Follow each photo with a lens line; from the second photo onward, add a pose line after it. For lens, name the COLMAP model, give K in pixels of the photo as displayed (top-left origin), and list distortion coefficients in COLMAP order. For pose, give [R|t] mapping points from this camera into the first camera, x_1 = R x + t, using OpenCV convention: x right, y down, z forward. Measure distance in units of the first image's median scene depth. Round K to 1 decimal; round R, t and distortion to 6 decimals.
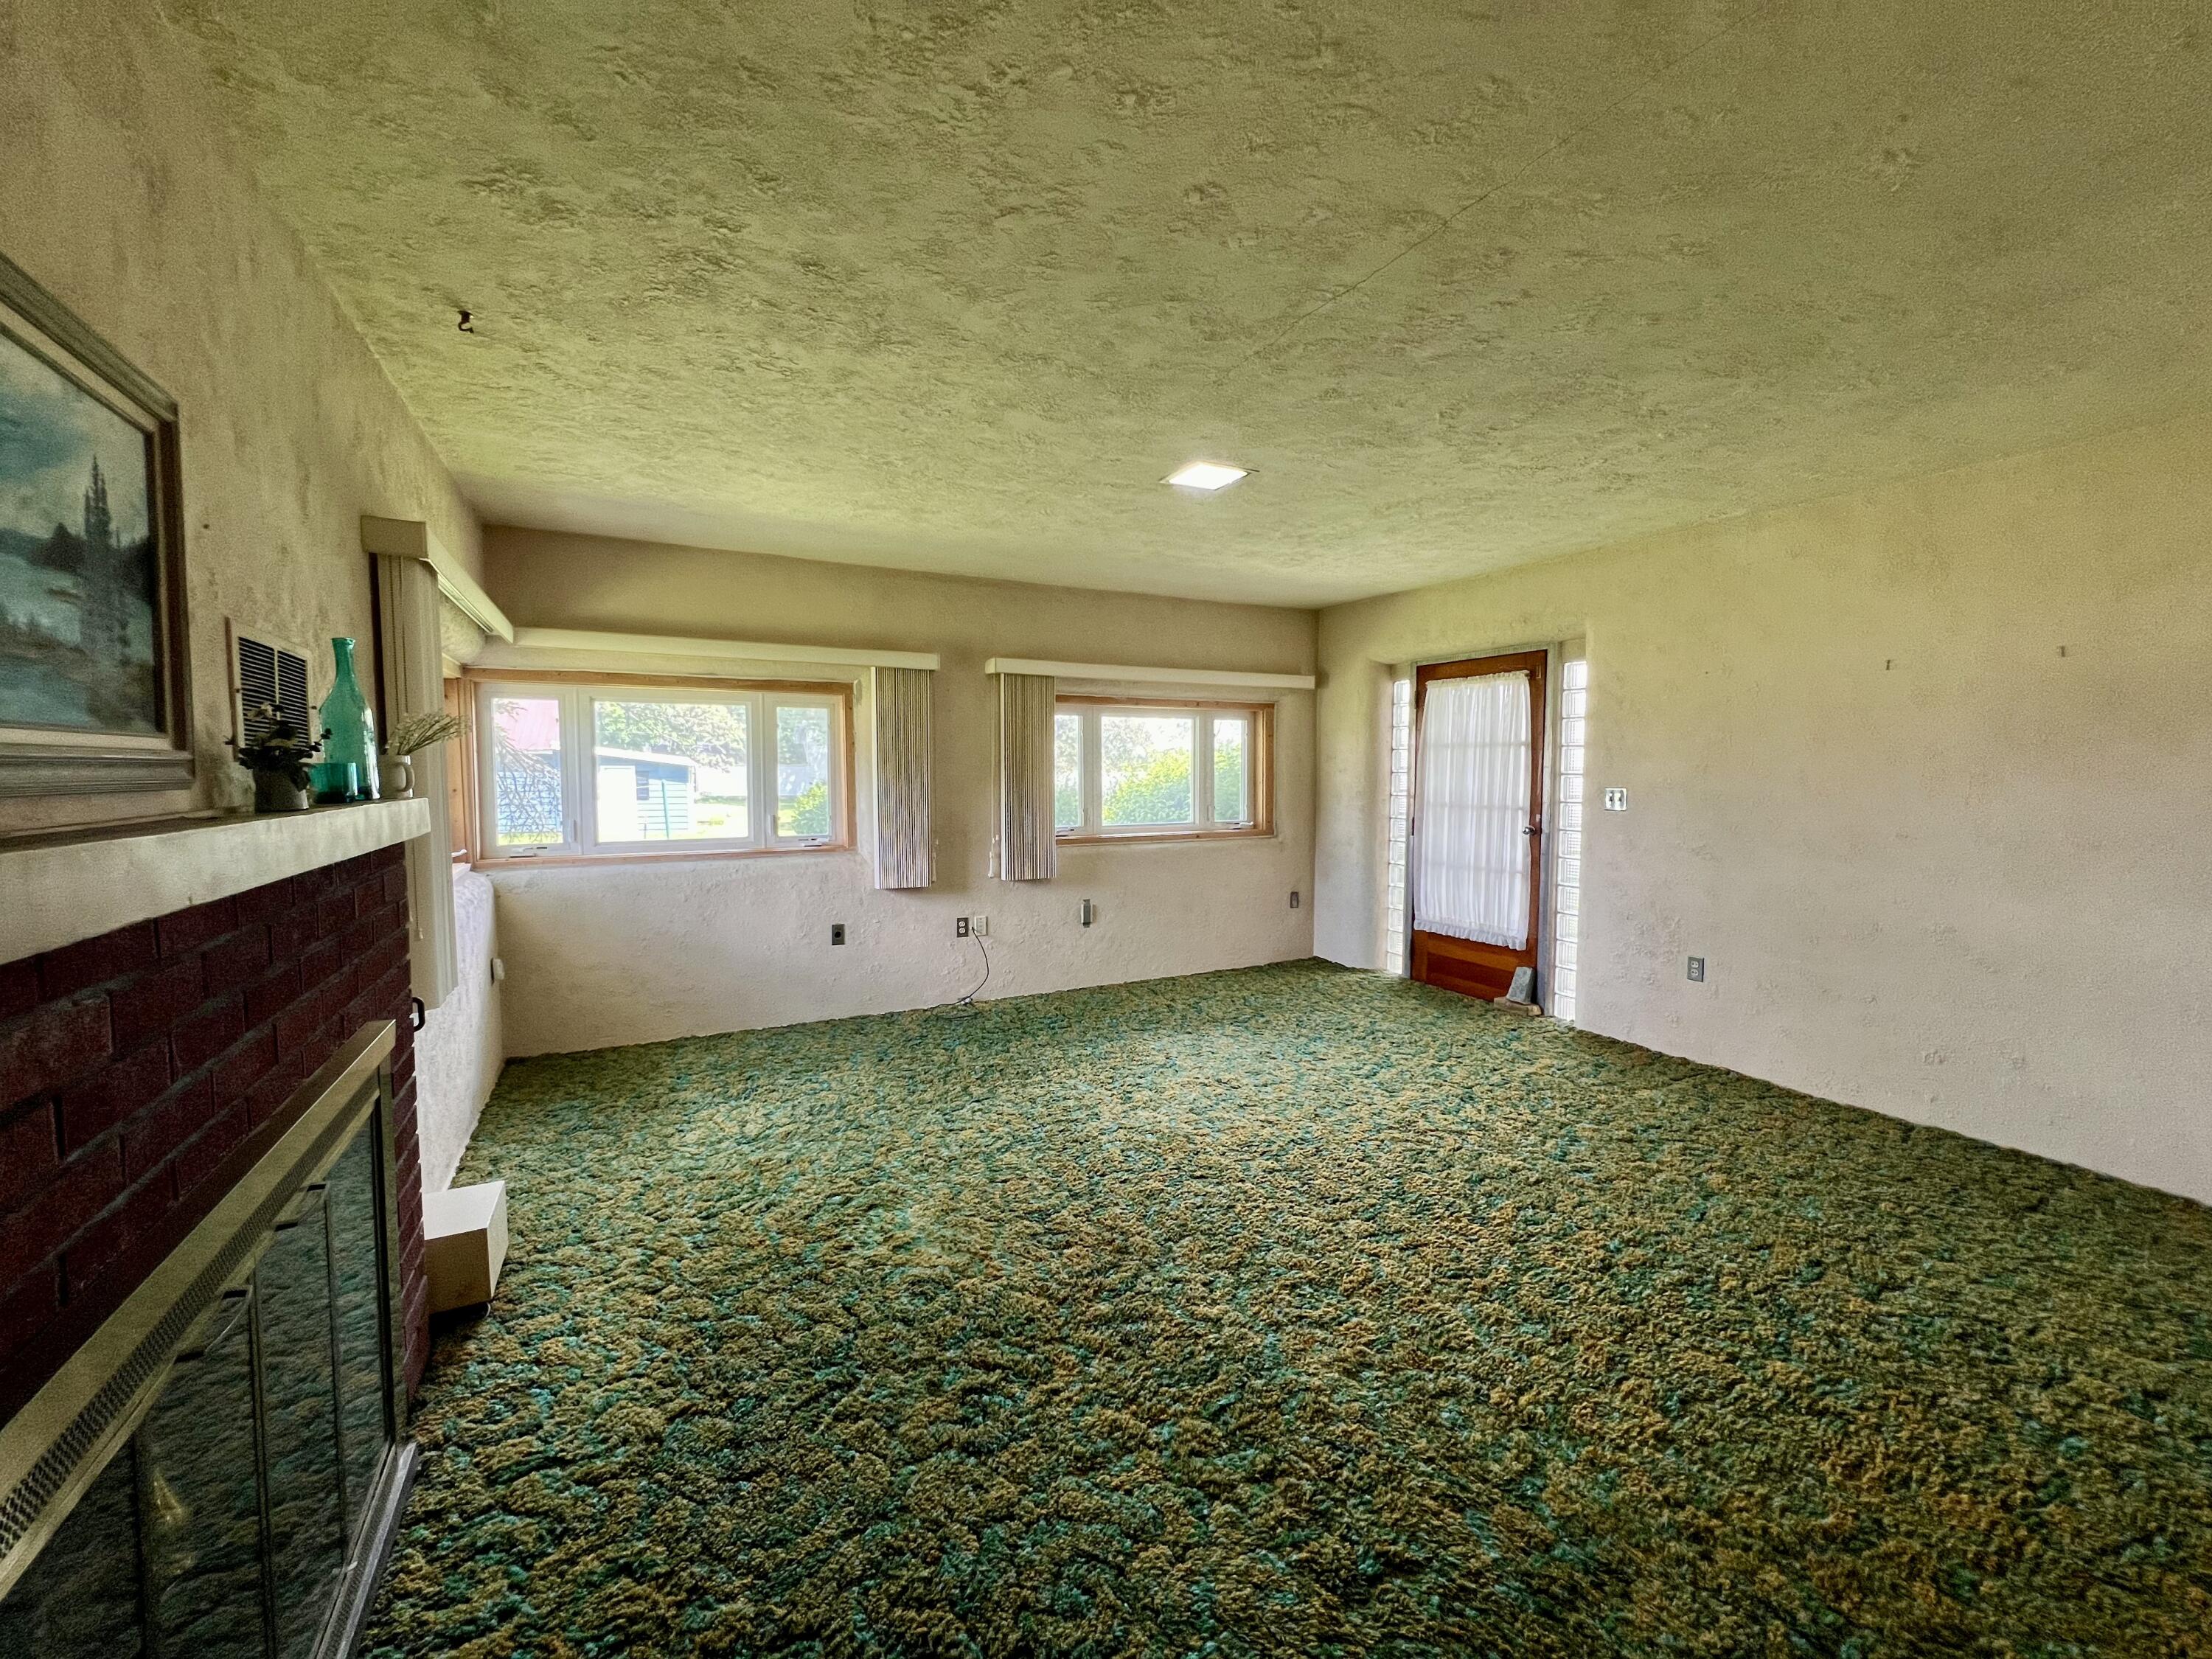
lens RADIAL K [[888.0, 0, 1101.2], [0, 888.0, 826.2], [0, 0, 1]] dist [-0.003661, 0.000811]
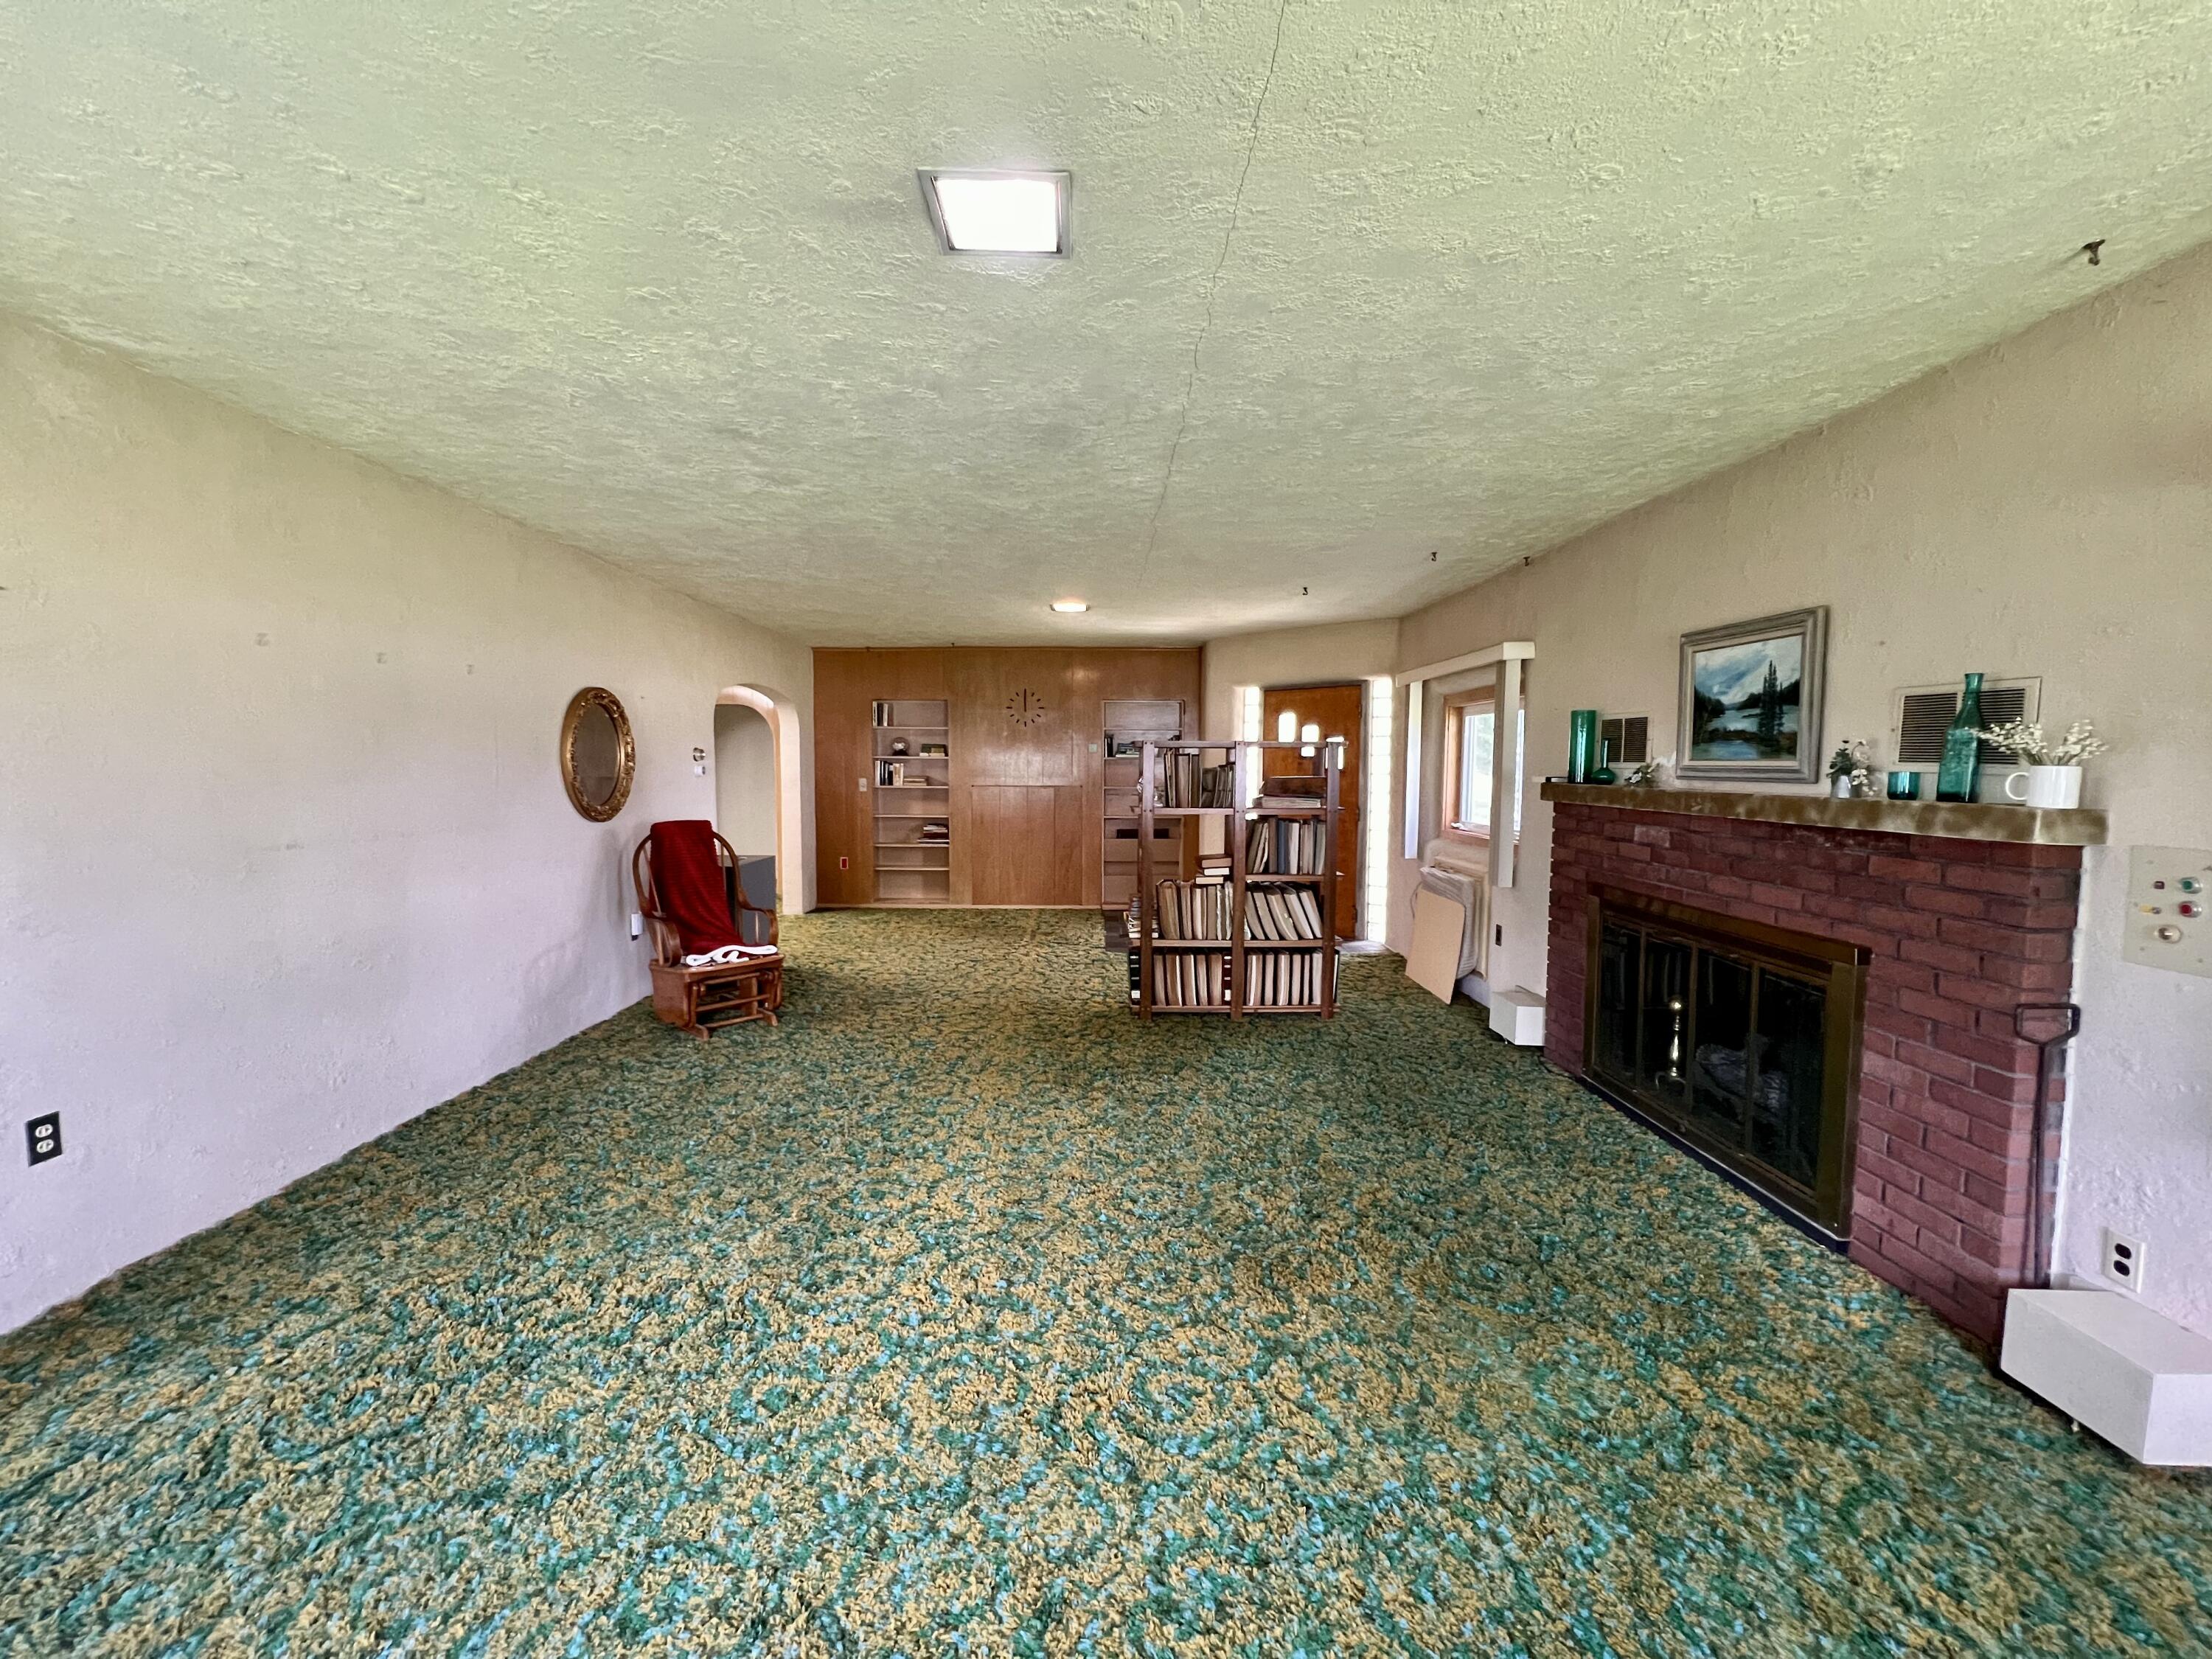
lens RADIAL K [[888.0, 0, 1101.3], [0, 888.0, 821.9], [0, 0, 1]] dist [-0.003661, 0.000811]
pose [[-0.890332, -0.034730, 0.453985, -0.142455], [0.025097, 0.991828, 0.125093, -0.082542], [-0.454620, 0.122768, -0.882184, 1.159946]]
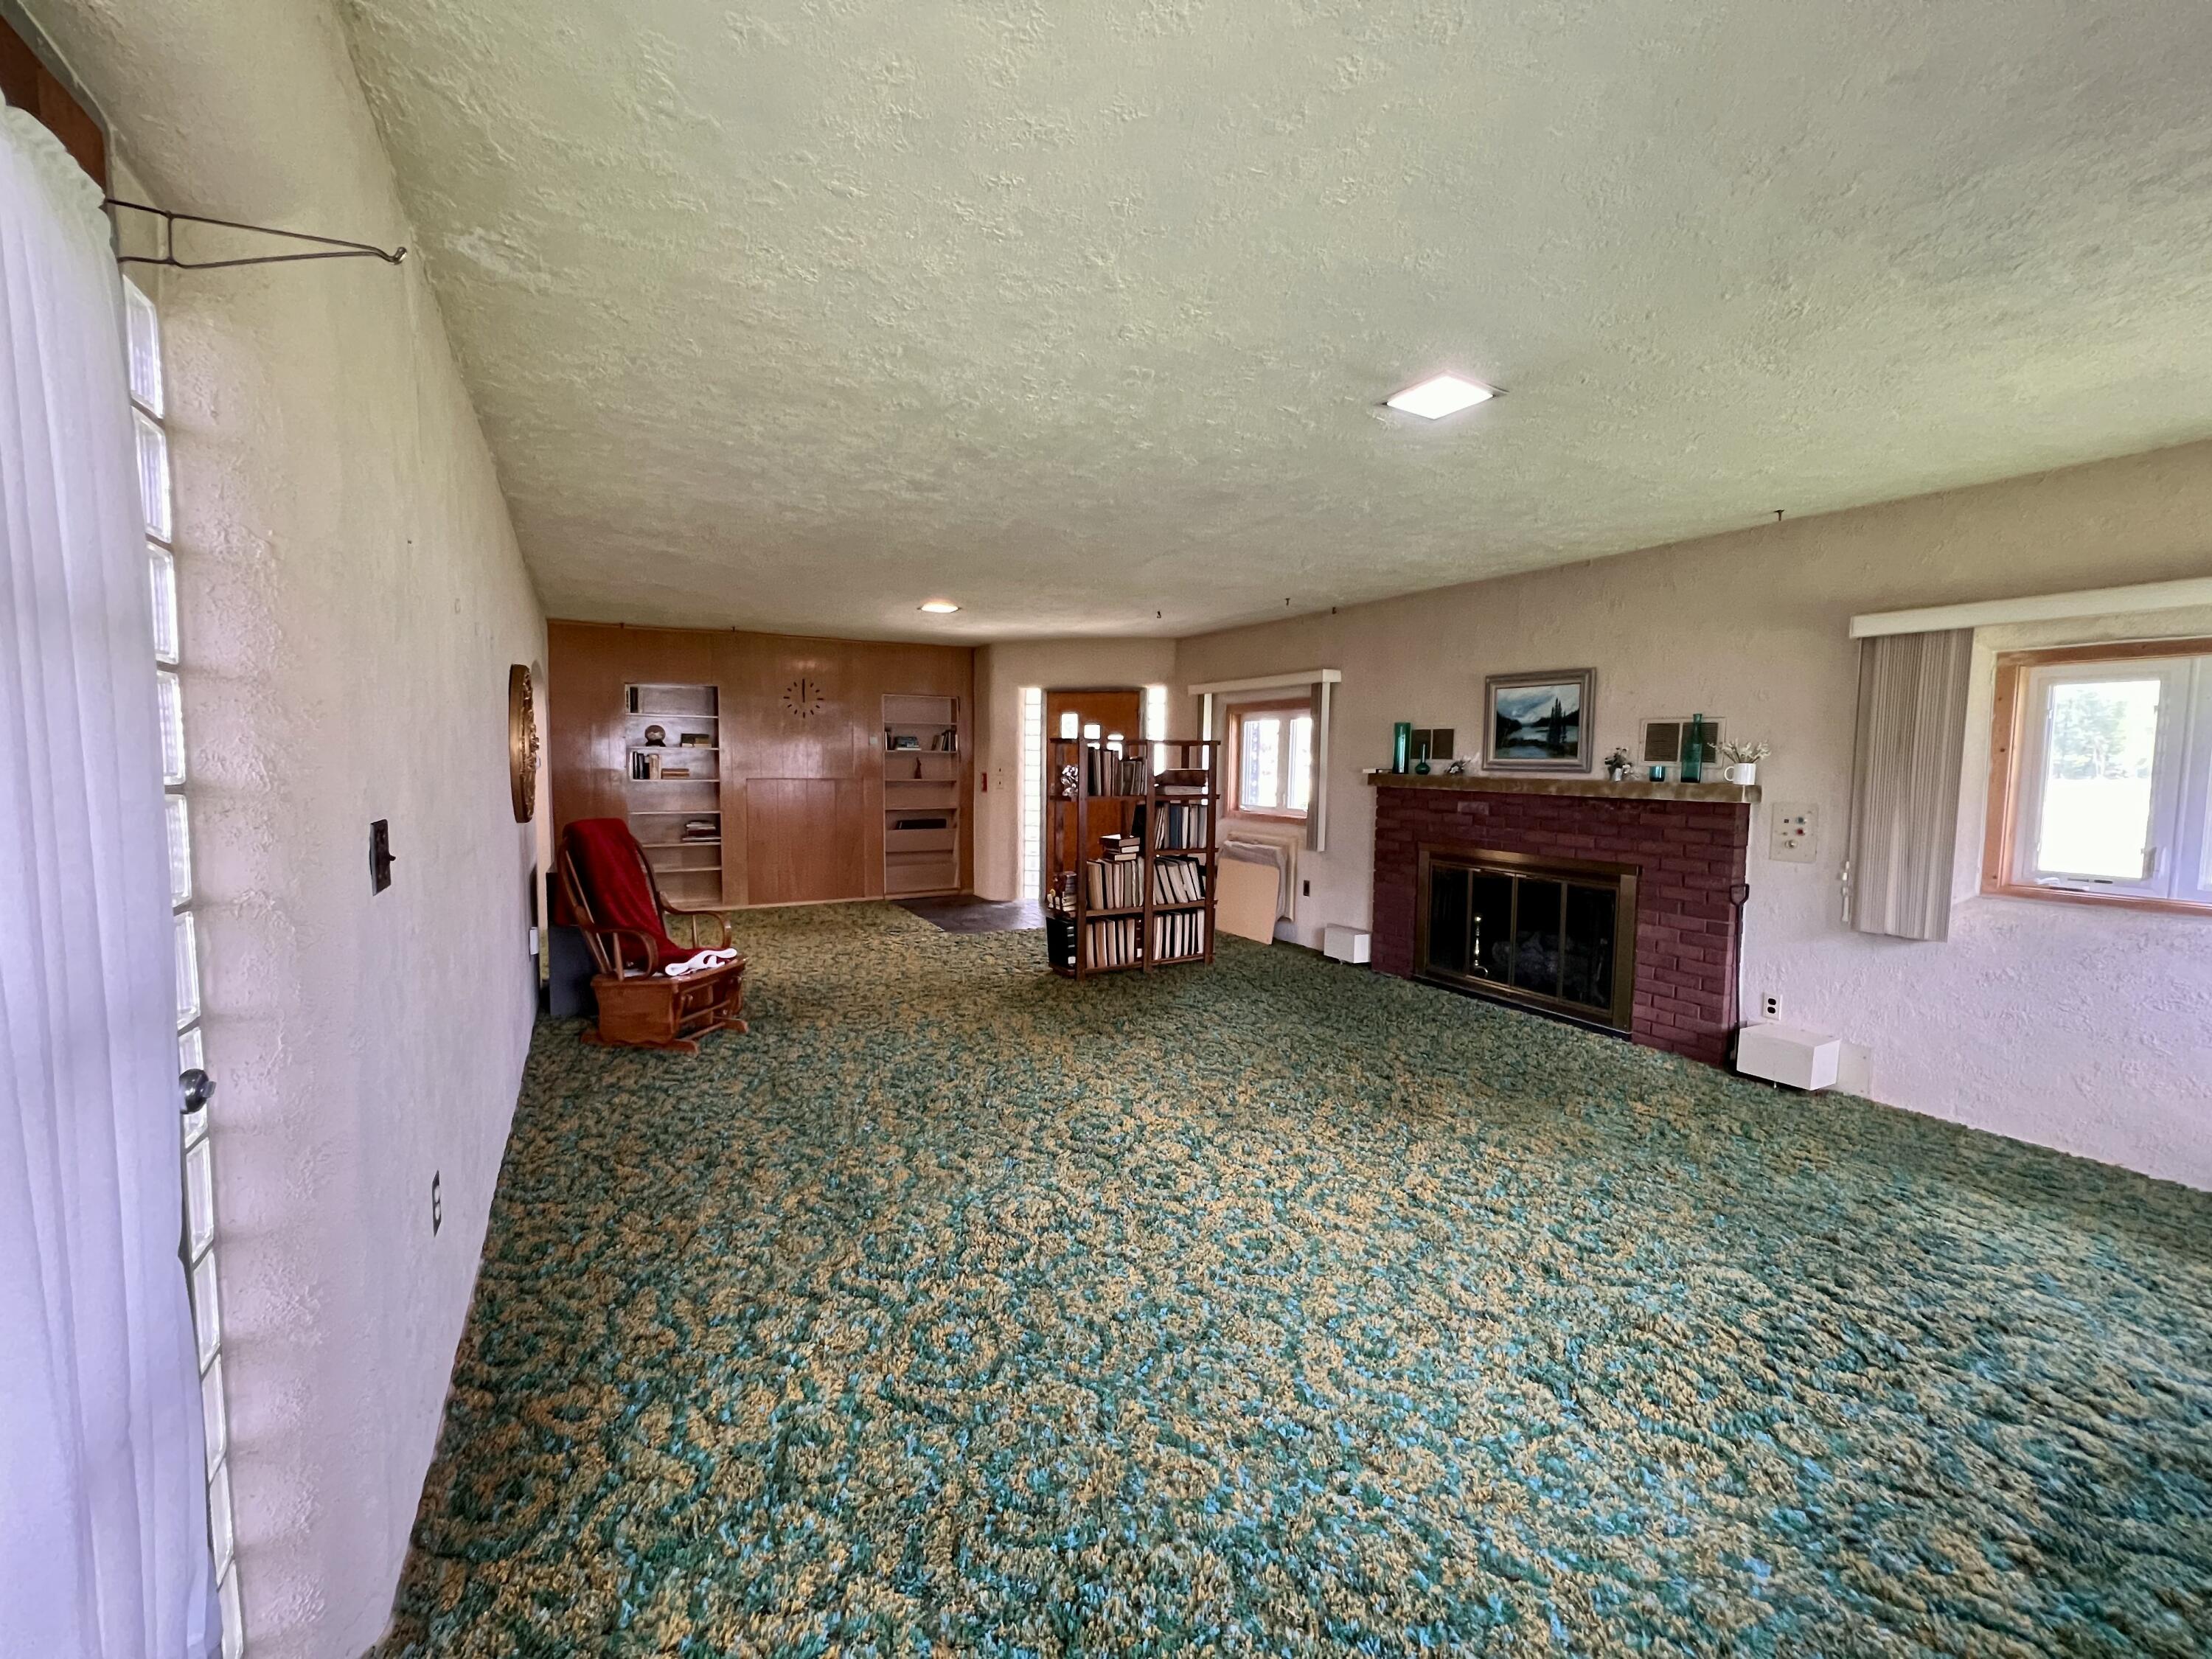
lens RADIAL K [[888.0, 0, 1100.6], [0, 888.0, 821.9], [0, 0, 1]] dist [-0.003661, 0.000811]
pose [[-0.999409, -0.008963, -0.033179, 0.349038], [-0.013418, 0.990539, 0.136572, -0.098373], [0.031641, 0.136937, -0.990074, 1.432074]]
